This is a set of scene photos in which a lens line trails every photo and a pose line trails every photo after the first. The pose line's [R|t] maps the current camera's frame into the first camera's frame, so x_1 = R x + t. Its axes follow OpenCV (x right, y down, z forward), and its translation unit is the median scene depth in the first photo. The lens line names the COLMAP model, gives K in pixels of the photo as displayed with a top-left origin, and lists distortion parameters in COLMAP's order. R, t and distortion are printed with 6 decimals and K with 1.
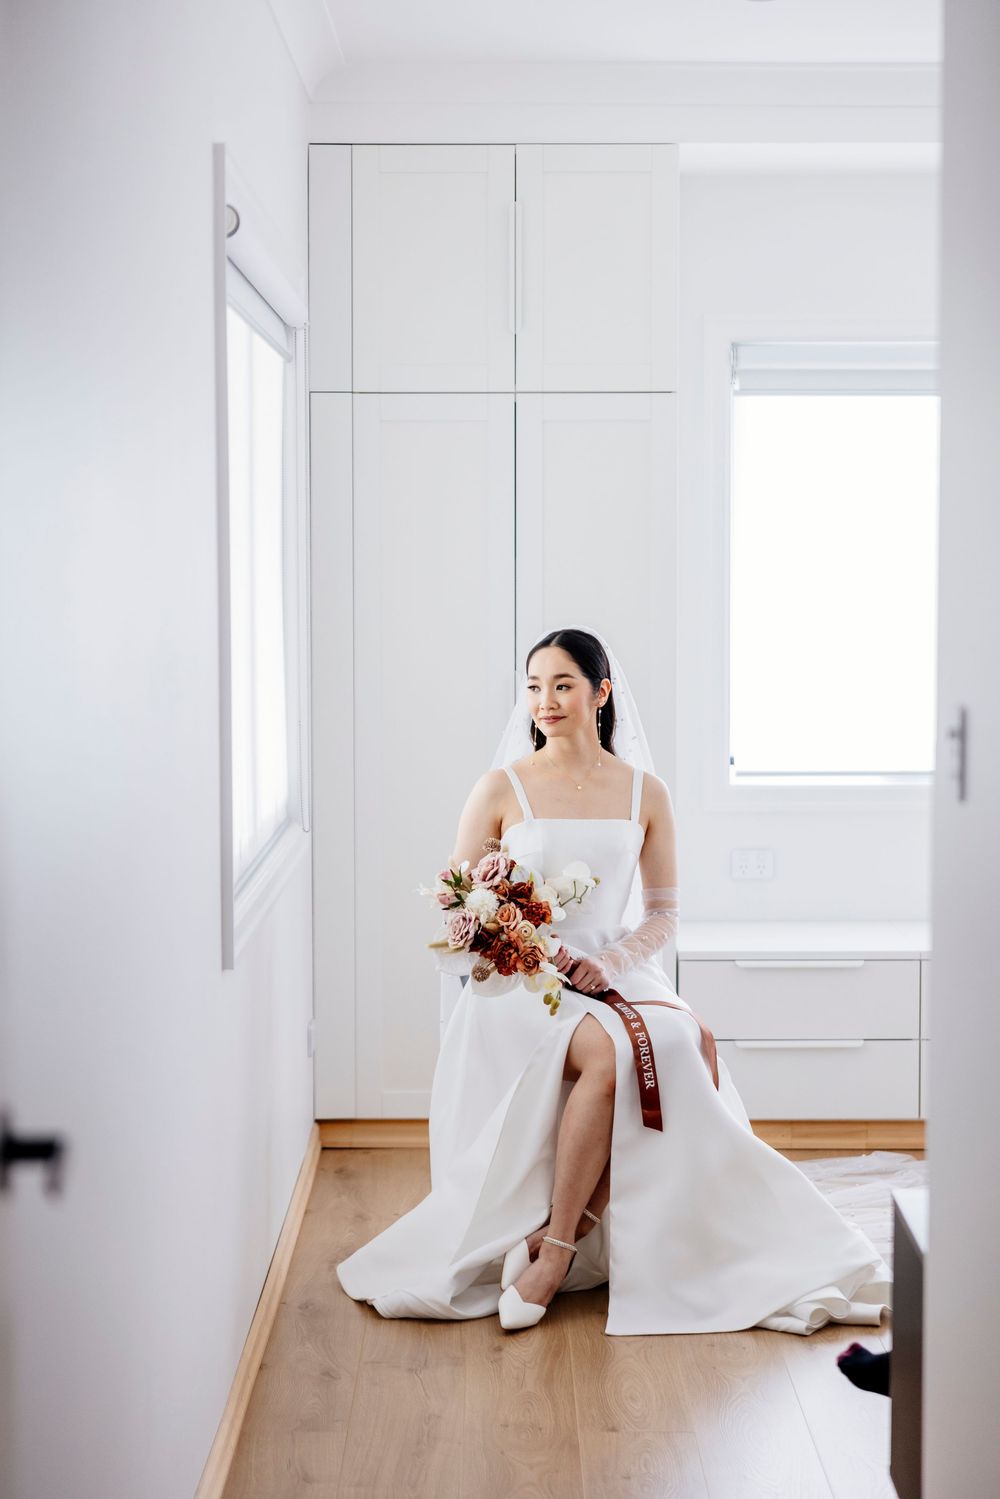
lens RADIAL K [[2594.3, 0, 500.0], [0, 2594.3, 749.5], [0, 0, 1]] dist [-0.020757, -0.022679]
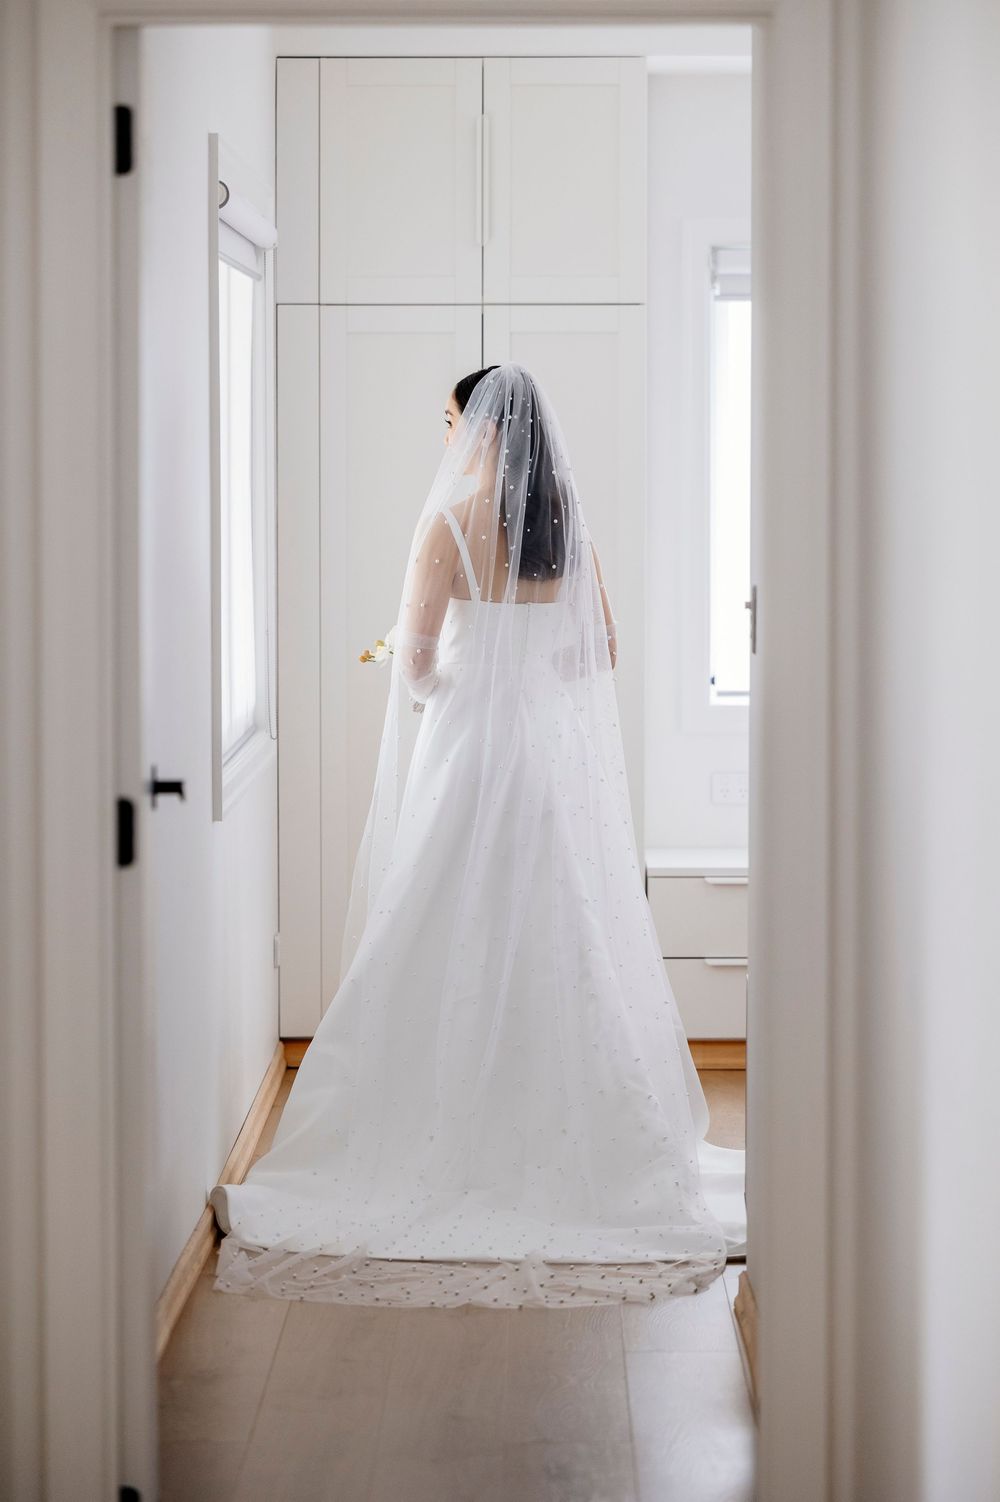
lens RADIAL K [[5779.9, 0, 500.0], [0, 5779.9, 751.0], [0, 0, 1]] dist [-0.223516, 1.628492]
pose [[0.999802, 0.001279, -0.019878, 0.058351], [-0.001631, 0.999841, -0.017735, 0.075018], [0.019852, 0.017764, 0.999645, -1.243556]]
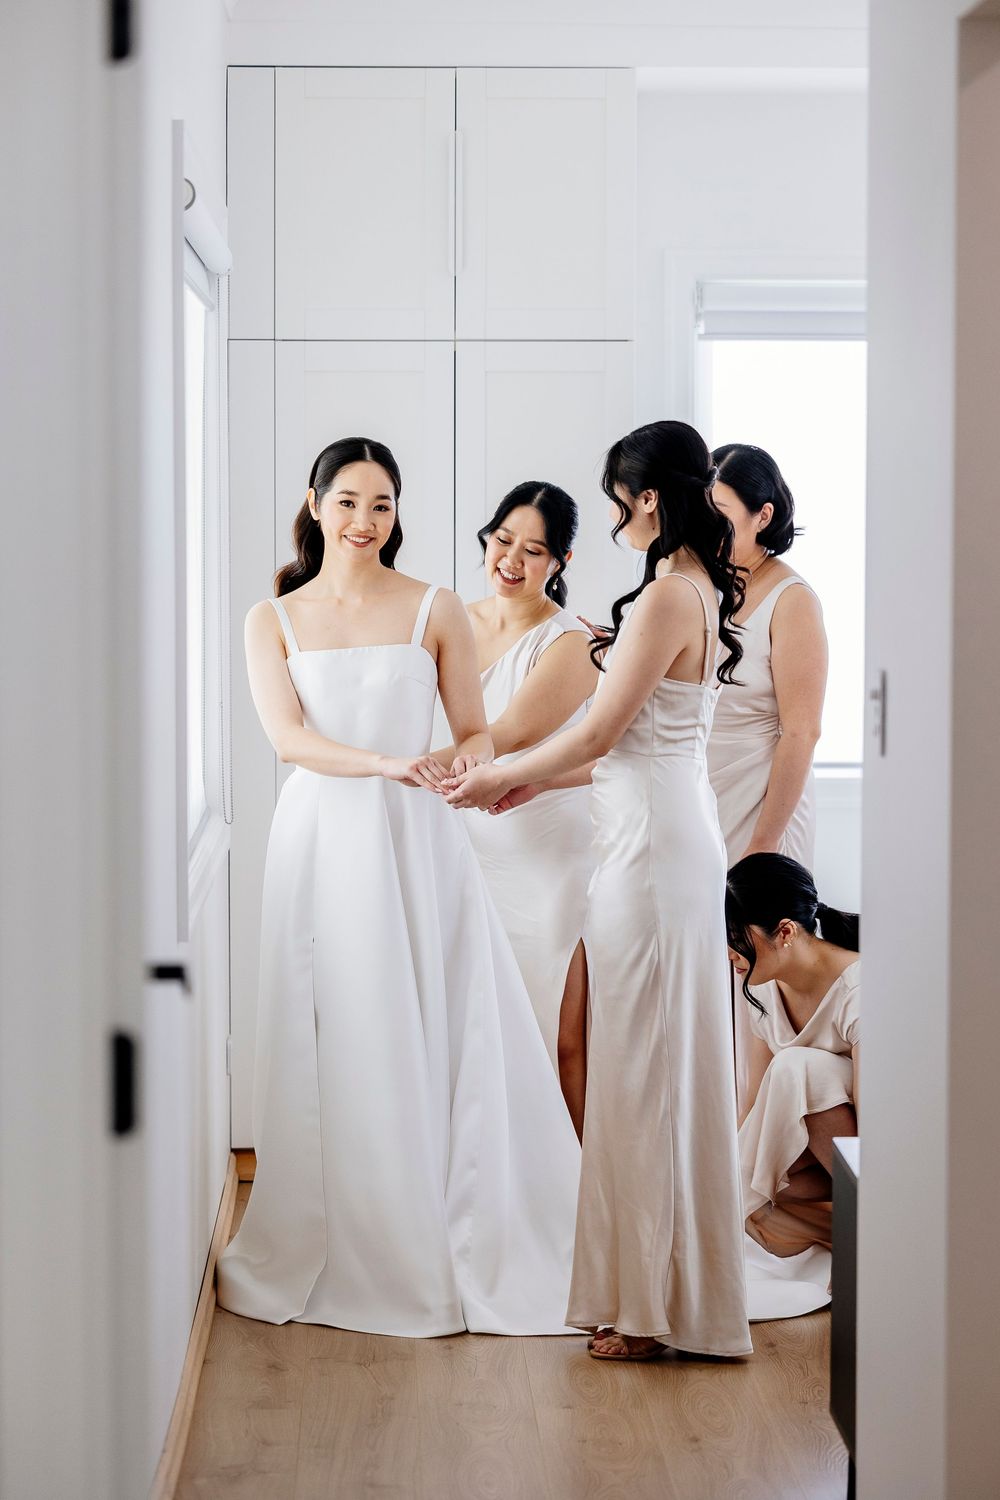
lens RADIAL K [[4162.8, 0, 500.0], [0, 4162.8, 750.0], [0, 0, 1]] dist [-0.077288, -0.863188]
pose [[0.999438, 0.000251, 0.033520, -0.027725], [0.000144, 0.999931, -0.011777, 0.022649], [-0.033521, 0.011776, 0.999369, -0.457717]]
